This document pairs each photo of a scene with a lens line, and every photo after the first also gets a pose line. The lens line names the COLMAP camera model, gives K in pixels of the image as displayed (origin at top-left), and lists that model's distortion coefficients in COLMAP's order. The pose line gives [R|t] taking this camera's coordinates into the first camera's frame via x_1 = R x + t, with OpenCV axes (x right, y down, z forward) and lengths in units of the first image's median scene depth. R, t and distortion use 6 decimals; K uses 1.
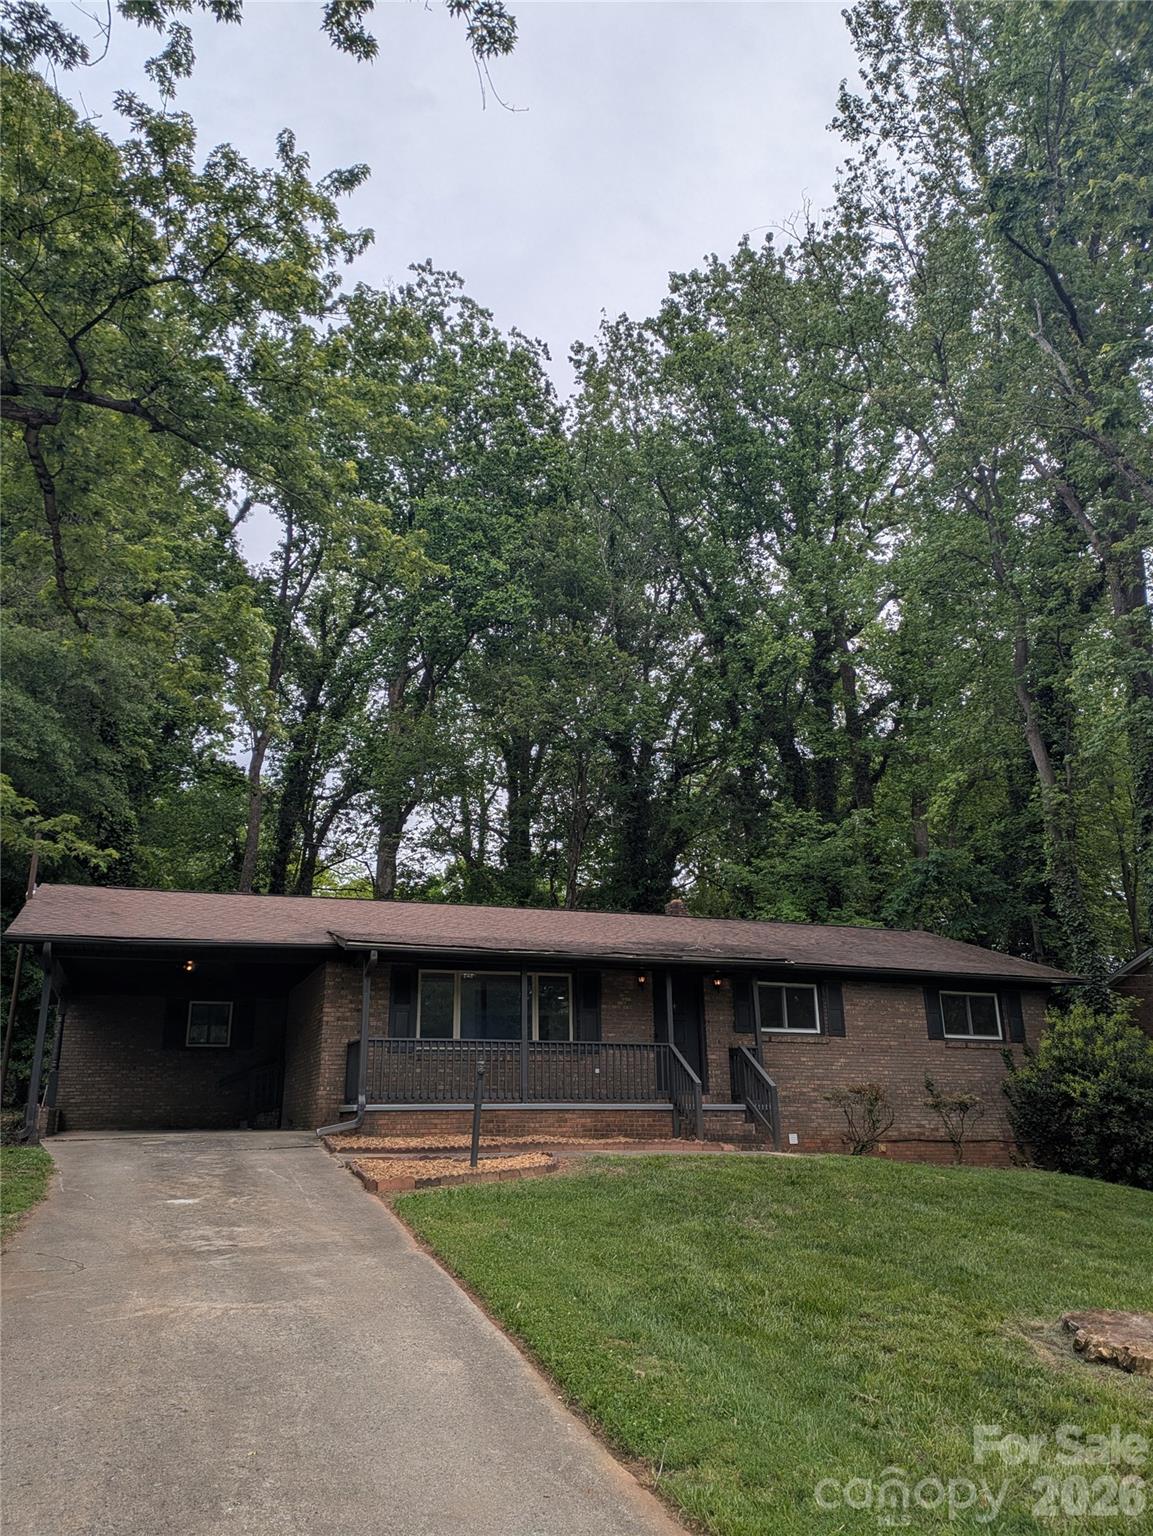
lens RADIAL K [[1120.5, 0, 555.1], [0, 1120.5, 769.9], [0, 0, 1]] dist [0.076190, -0.077158]
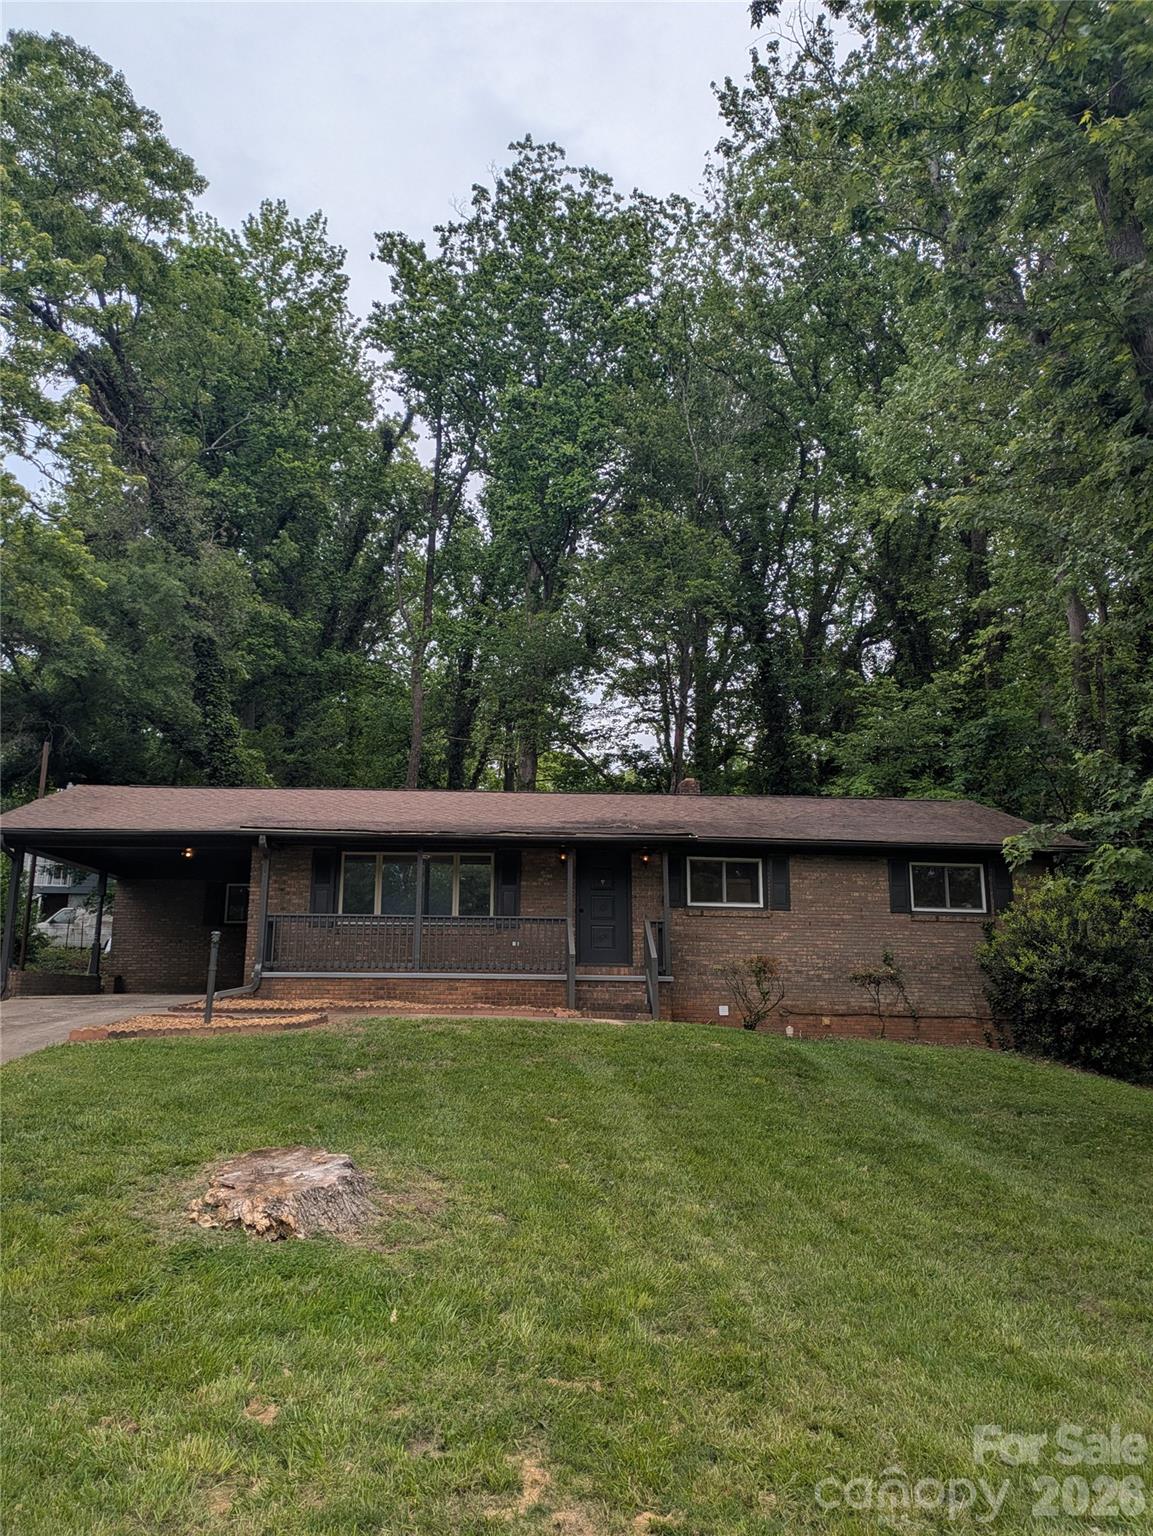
lens RADIAL K [[1120.5, 0, 555.1], [0, 1120.5, 769.9], [0, 0, 1]] dist [0.076190, -0.077158]
pose [[0.959335, -0.041207, -0.279245, 0.335329], [0.068379, 0.993747, 0.088272, 0.016023], [0.273862, -0.103777, 0.956154, 0.029429]]
